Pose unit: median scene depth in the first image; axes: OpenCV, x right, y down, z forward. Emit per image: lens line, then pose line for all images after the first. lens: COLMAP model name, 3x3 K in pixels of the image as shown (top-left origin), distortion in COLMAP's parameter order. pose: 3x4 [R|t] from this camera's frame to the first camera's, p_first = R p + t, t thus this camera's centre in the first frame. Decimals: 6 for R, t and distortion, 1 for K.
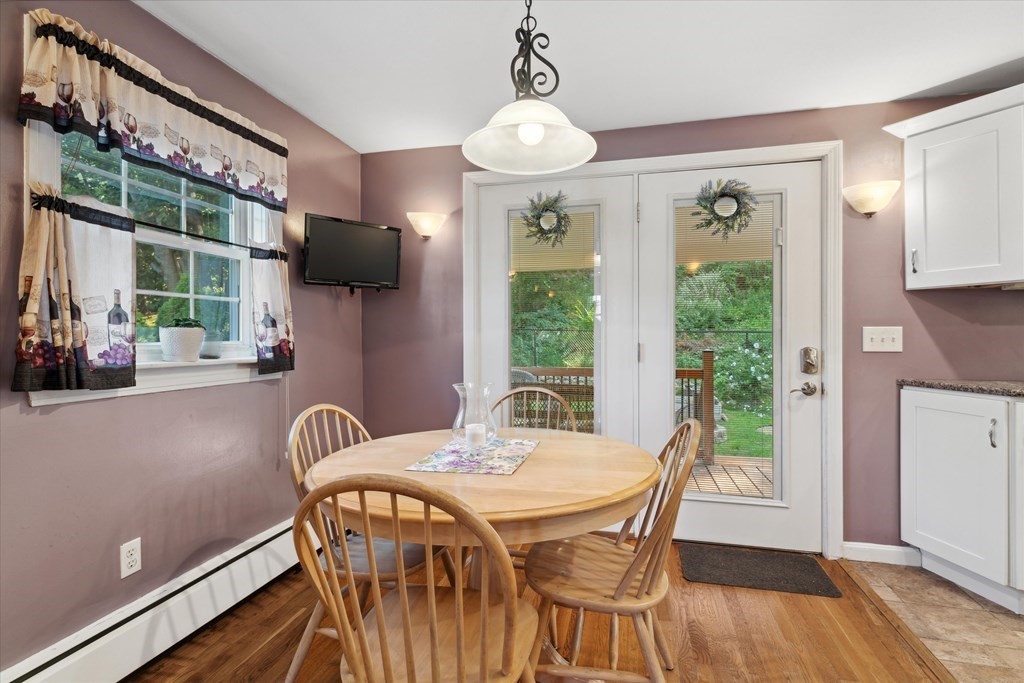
lens RADIAL K [[504.1, 0, 509.2], [0, 504.1, 335.9], [0, 0, 1]] dist [0.000641, 0.000559]
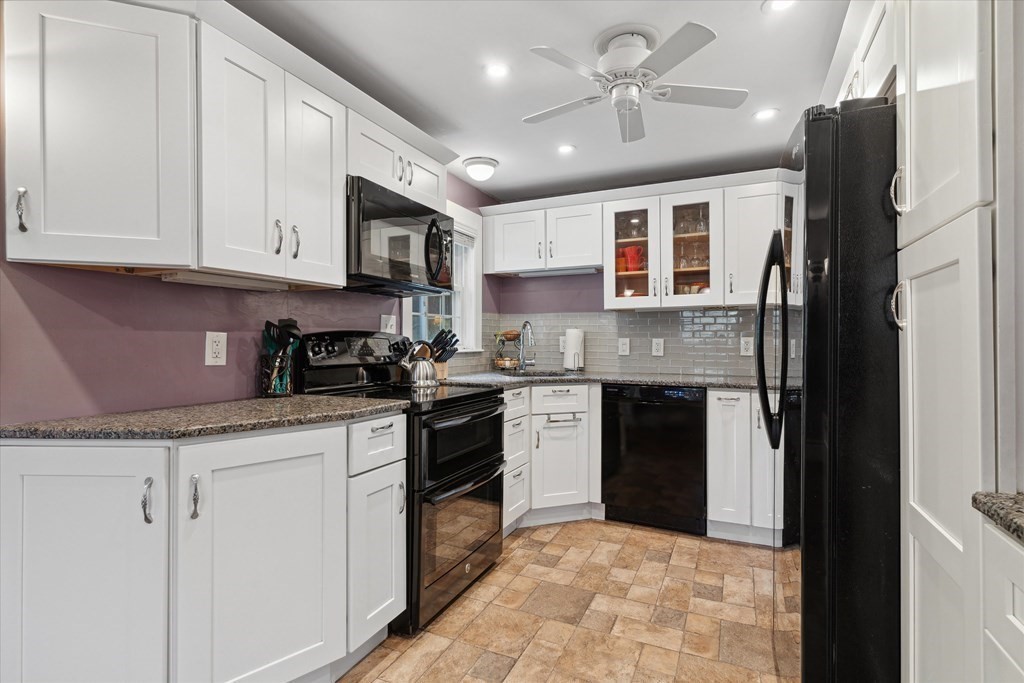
lens RADIAL K [[492.6, 0, 512.0], [0, 492.6, 341.5], [0, 0, 1]] dist [0.002326, 0.000423]
pose [[0.181405, 0.005591, 0.983393, 0.352252], [-0.000375, 0.999984, -0.005616, -0.001430], [-0.983408, 0.000650, 0.181405, 0.357514]]
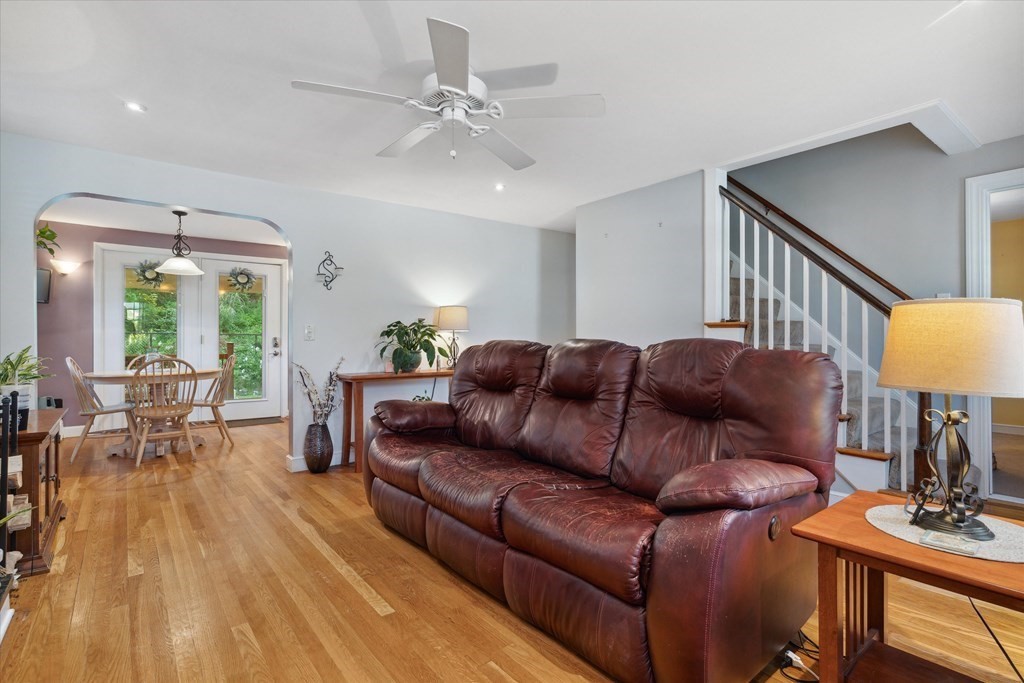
lens RADIAL K [[504.1, 0, 509.2], [0, 504.1, 335.9], [0, 0, 1]] dist [0.000641, 0.000559]
pose [[0.620788, 0.006977, 0.783947, -0.697056], [0.001099, 0.999952, -0.009769, 0.043809], [-0.783977, 0.006926, 0.620751, -1.561063]]
